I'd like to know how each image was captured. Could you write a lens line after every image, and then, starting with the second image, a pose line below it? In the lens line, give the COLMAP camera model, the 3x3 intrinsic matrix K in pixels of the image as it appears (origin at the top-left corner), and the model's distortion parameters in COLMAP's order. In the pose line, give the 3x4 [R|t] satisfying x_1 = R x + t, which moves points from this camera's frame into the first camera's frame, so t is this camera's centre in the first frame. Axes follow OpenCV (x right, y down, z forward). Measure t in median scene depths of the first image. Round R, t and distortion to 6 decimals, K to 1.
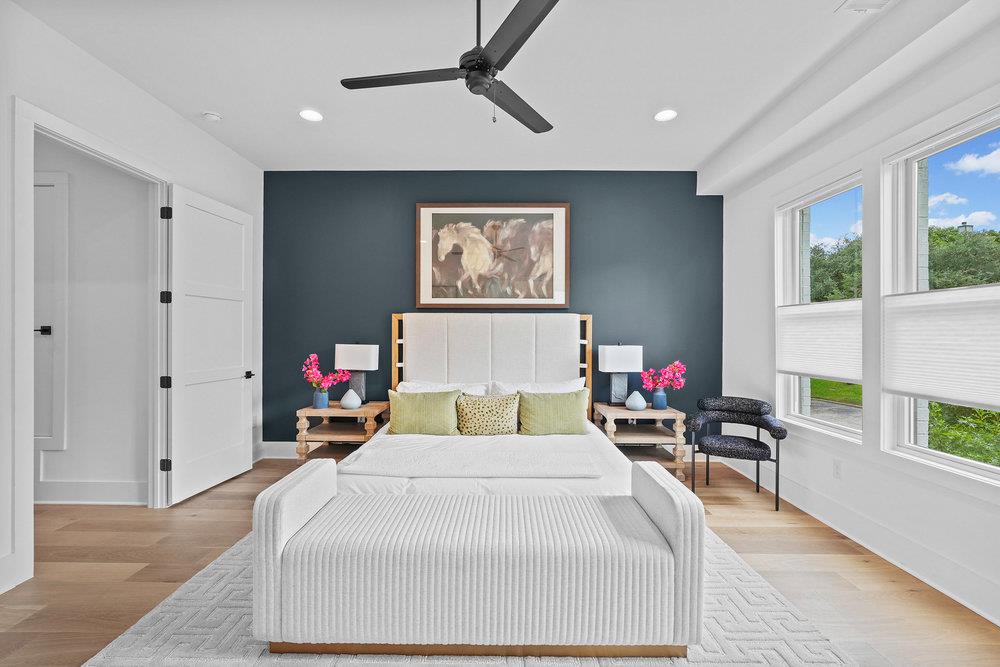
lens RADIAL K [[434.4, 0, 502.3], [0, 434.4, 332.6], [0, 0, 1]] dist [-0.009254, 0.003916]
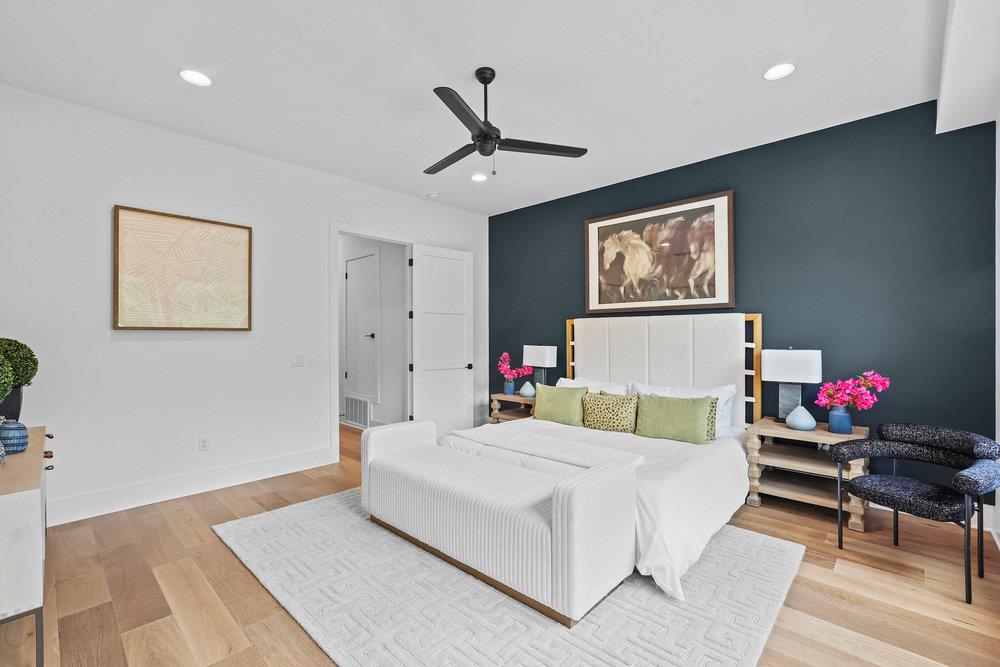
lens RADIAL K [[434.4, 0, 503.7], [0, 434.4, 333.8], [0, 0, 1]] dist [-0.009254, 0.003916]
pose [[0.739301, -0.008909, -0.673317, 0.407637], [0.007148, 0.999960, -0.005383, -0.000500], [0.673338, -0.000834, 0.739335, 0.025250]]
